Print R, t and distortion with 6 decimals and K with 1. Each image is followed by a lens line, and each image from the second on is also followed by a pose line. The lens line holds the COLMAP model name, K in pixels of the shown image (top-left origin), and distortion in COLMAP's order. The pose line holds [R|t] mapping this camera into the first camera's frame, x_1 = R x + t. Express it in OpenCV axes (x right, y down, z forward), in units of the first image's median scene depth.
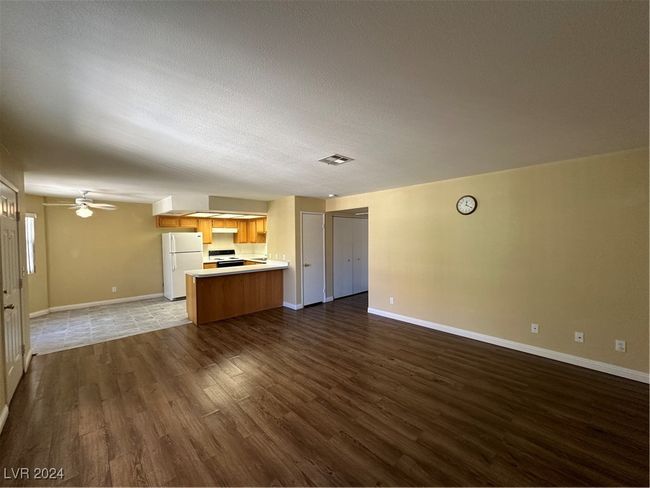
lens RADIAL K [[260.3, 0, 321.7], [0, 260.3, 240.3], [0, 0, 1]] dist [0.002835, 0.000114]
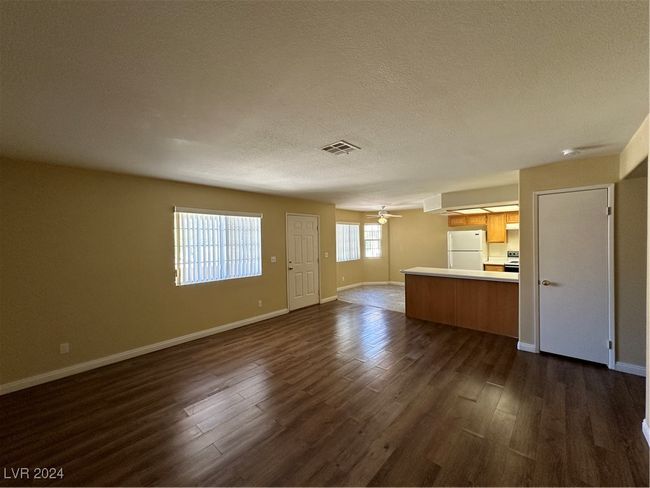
lens RADIAL K [[260.3, 0, 328.7], [0, 260.3, 241.7], [0, 0, 1]] dist [0.002835, 0.000114]
pose [[0.088179, 0.016104, -0.995974, 0.501572], [0.004699, 0.999851, 0.016583, -0.009180], [0.996094, -0.006142, 0.088091, 0.491896]]
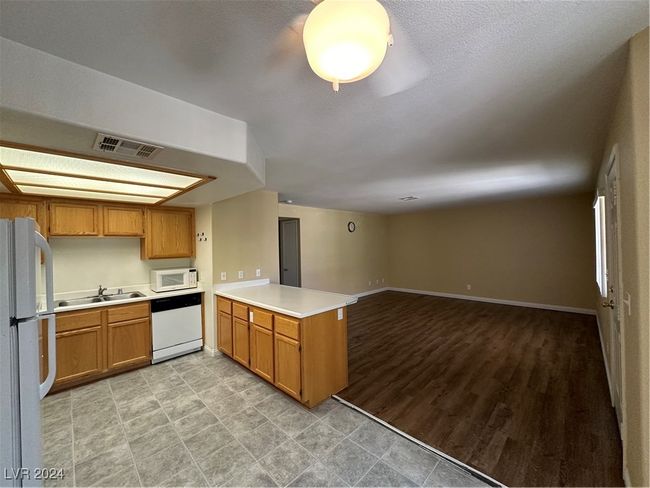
lens RADIAL K [[260.3, 0, 326.8], [0, 260.3, 243.8], [0, 0, 1]] dist [0.002835, 0.000114]
pose [[-0.043981, 0.014954, 0.998920, -0.926167], [0.033160, 0.999359, -0.013500, 0.001487], [-0.998482, 0.032530, -0.044448, 0.909341]]
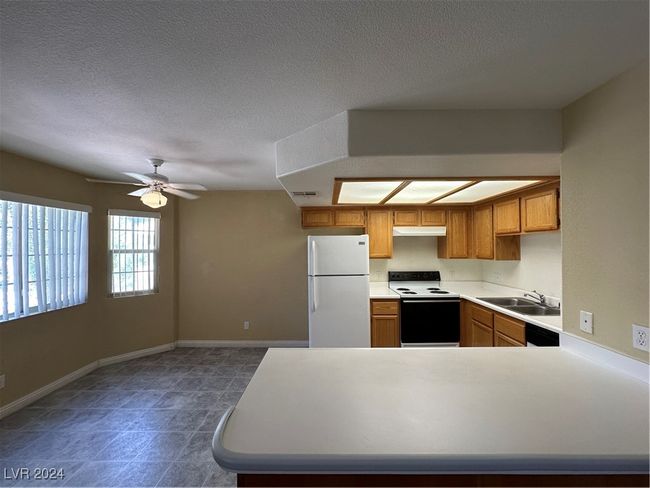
lens RADIAL K [[260.3, 0, 329.1], [0, 260.3, 242.0], [0, 0, 1]] dist [0.002835, 0.000114]
pose [[0.735638, 0.003934, -0.677363, -0.236227], [-0.012782, 0.999886, -0.008074, -0.017248], [0.677254, 0.014598, 0.735604, 0.749924]]
